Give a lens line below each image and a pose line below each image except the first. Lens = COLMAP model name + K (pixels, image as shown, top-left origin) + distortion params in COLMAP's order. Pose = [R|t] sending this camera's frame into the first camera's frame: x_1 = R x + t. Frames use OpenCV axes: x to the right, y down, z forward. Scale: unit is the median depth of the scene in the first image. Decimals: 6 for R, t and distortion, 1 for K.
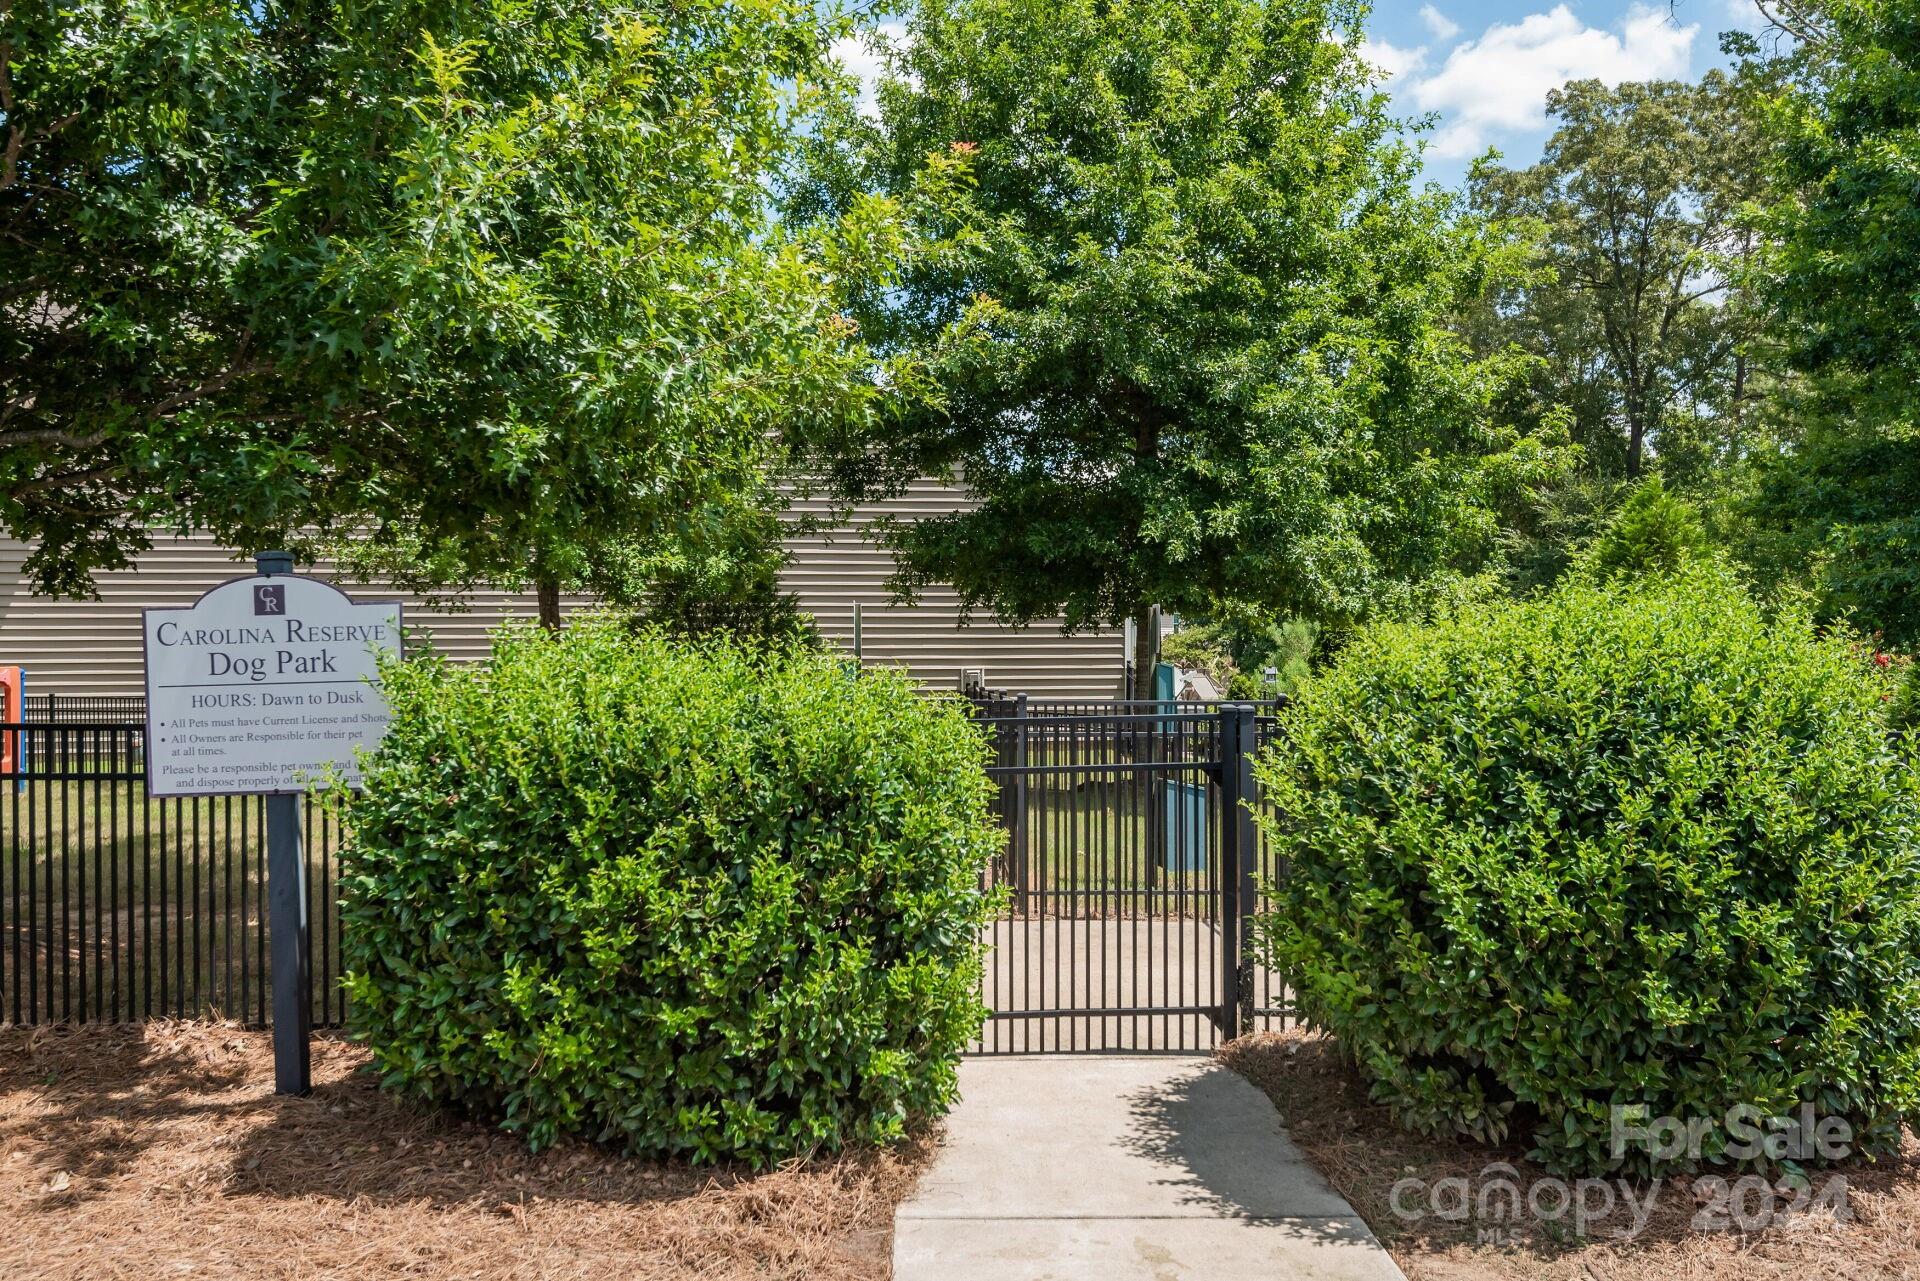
lens RADIAL K [[1563.0, 0, 961.3], [0, 1563.0, 639.7], [0, 0, 1]] dist [0.006414, 0.000598]
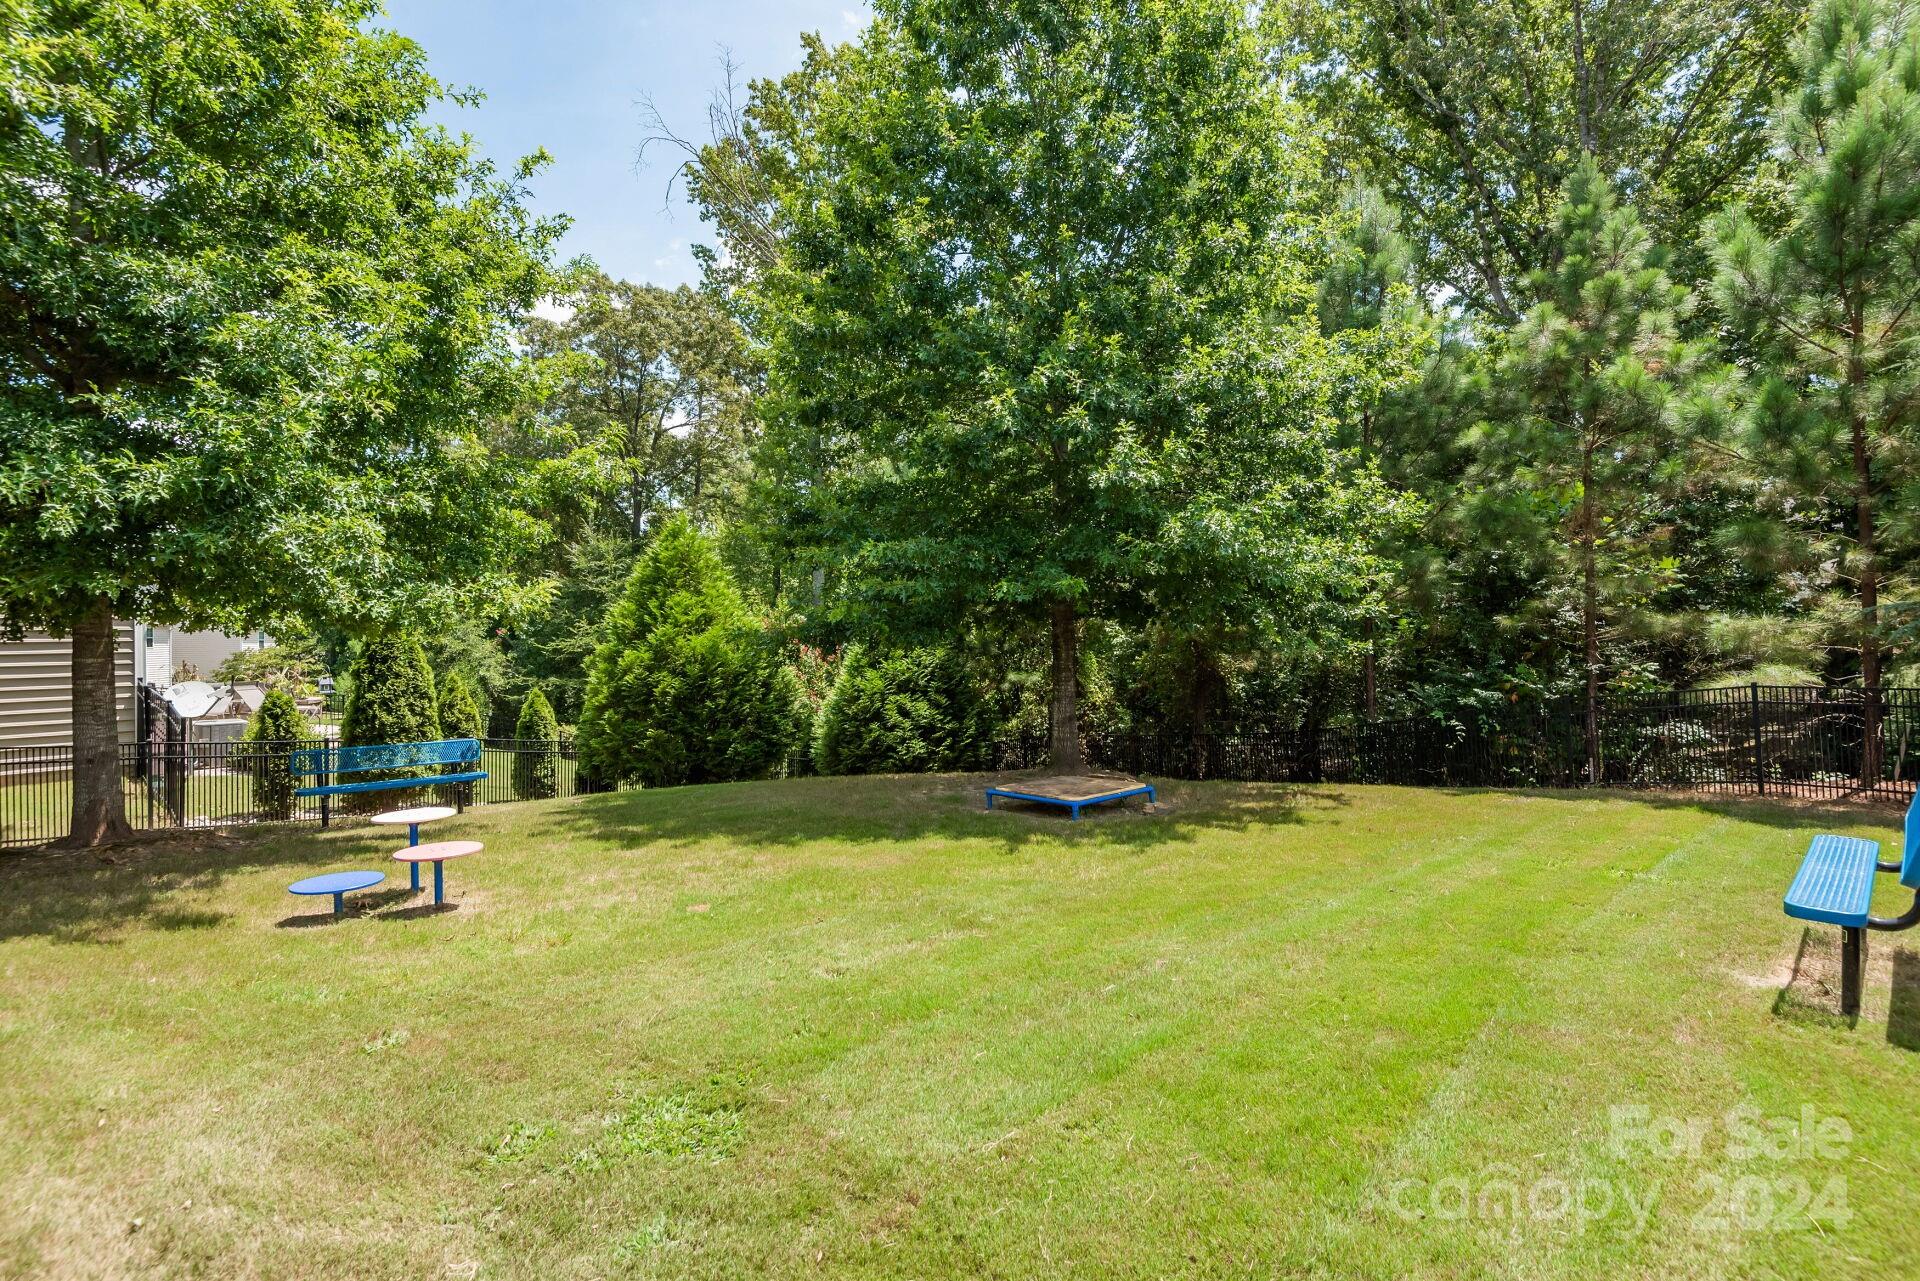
lens RADIAL K [[991.5, 0, 963.7], [0, 991.5, 642.0], [0, 0, 1]] dist [0.027040, 0.000901]
pose [[0.744245, -0.004989, 0.667888, 0.124430], [0.009863, 0.999945, -0.003521, -0.000585], [-0.667834, 0.009208, 0.744253, 0.390253]]
